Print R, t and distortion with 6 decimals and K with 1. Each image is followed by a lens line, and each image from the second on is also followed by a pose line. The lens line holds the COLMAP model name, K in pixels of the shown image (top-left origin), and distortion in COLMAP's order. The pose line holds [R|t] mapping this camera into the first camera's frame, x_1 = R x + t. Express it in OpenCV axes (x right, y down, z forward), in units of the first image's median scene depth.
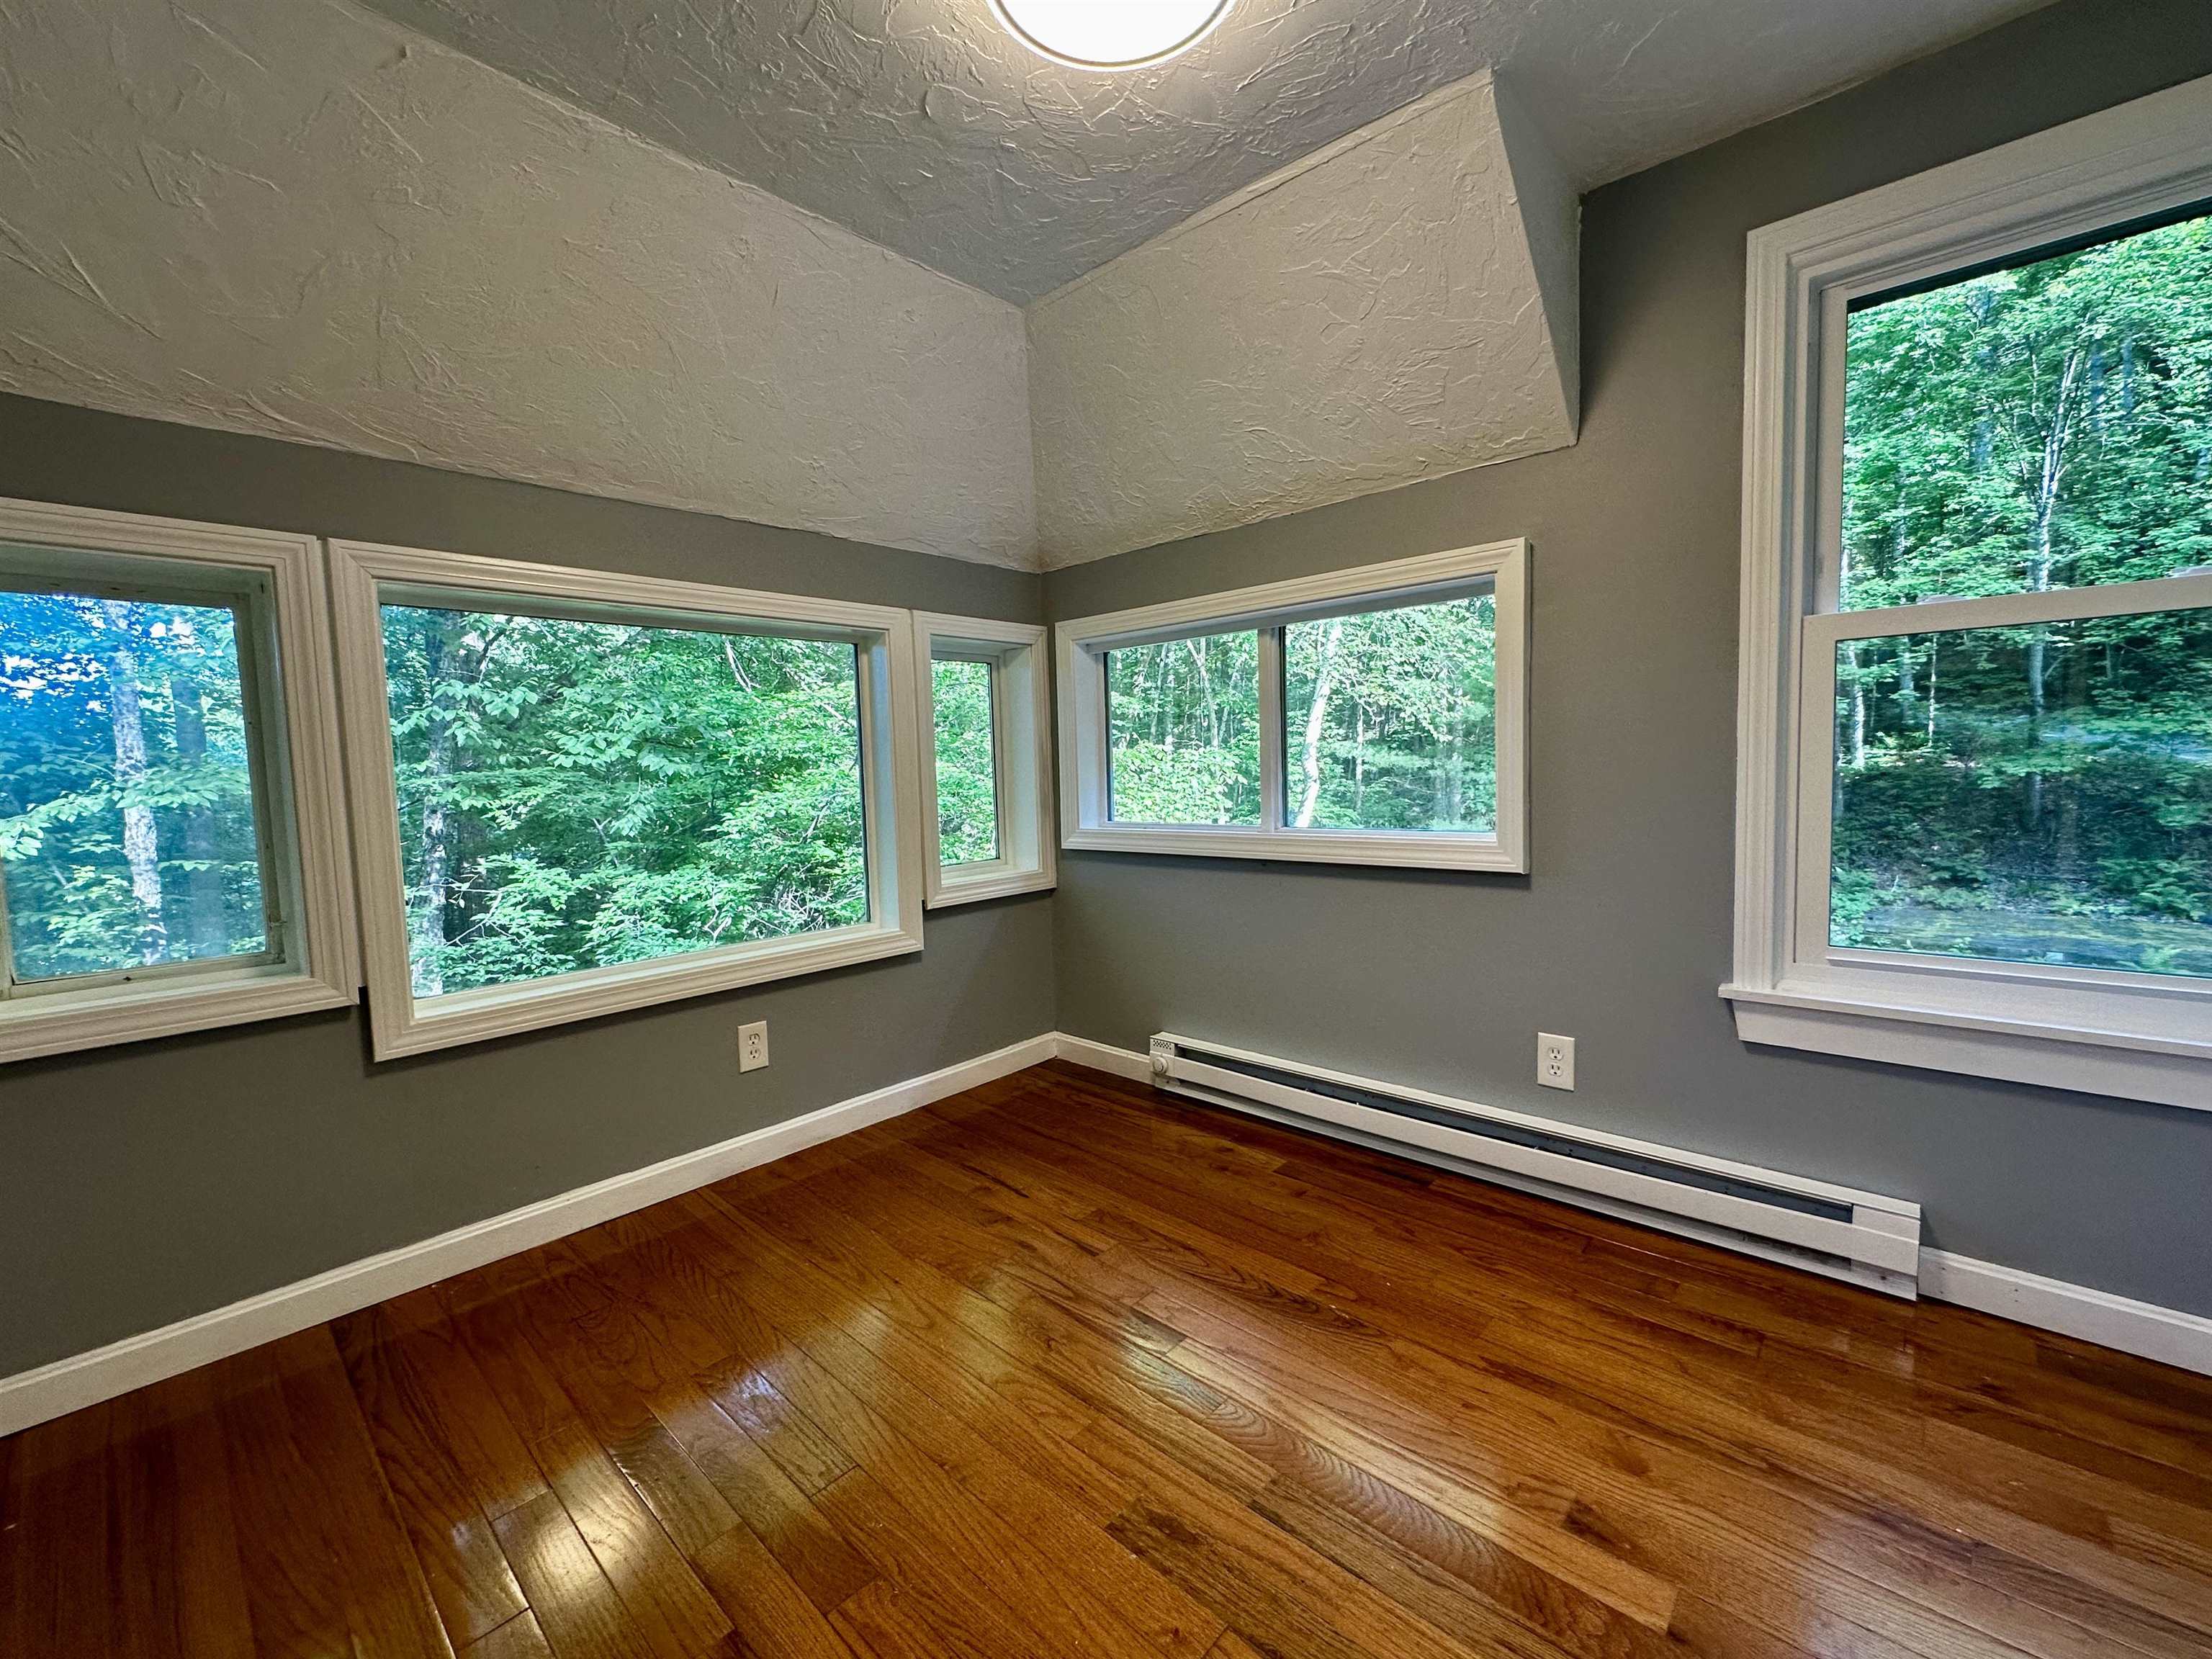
lens RADIAL K [[911.6, 0, 1106.0], [0, 911.6, 829.5], [0, 0, 1]] dist [-0.001552, 0.000192]
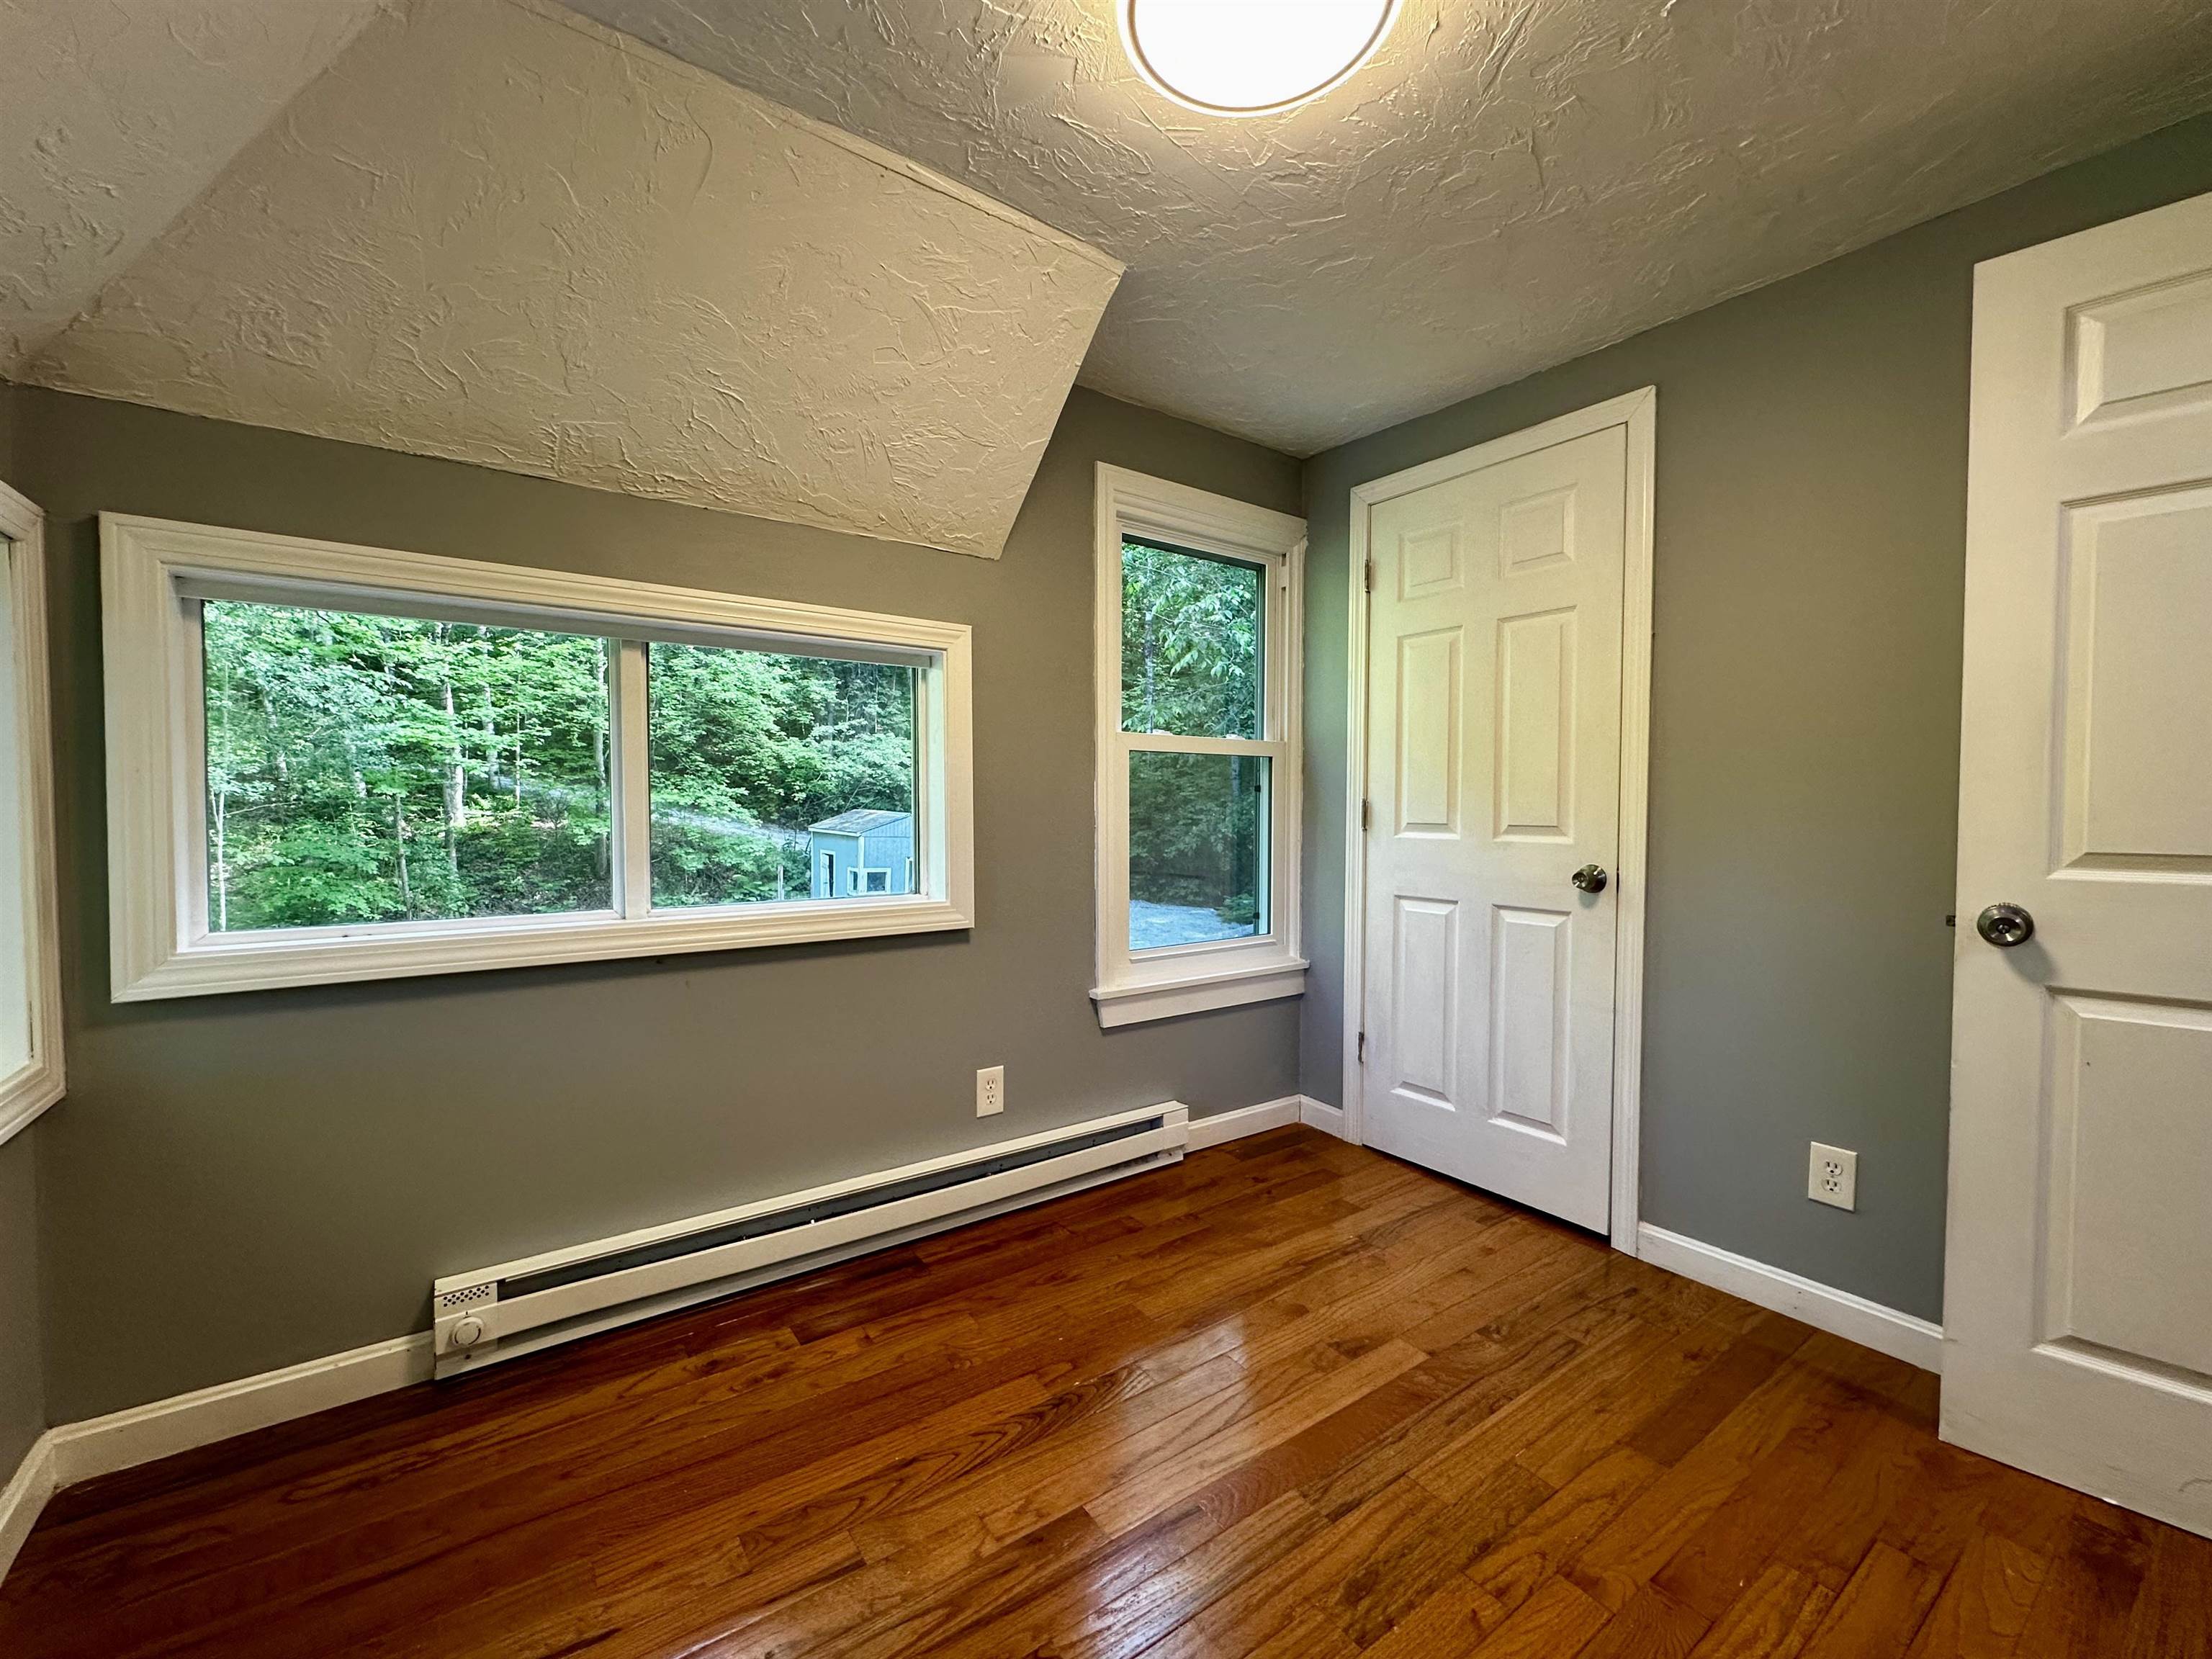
lens RADIAL K [[911.6, 0, 1106.0], [0, 911.6, 829.5], [0, 0, 1]] dist [-0.001552, 0.000192]
pose [[0.197764, 0.003606, 0.980243, -0.593067], [0.059471, 0.998107, -0.015670, -0.043744], [-0.978444, 0.061395, 0.197175, 0.624012]]
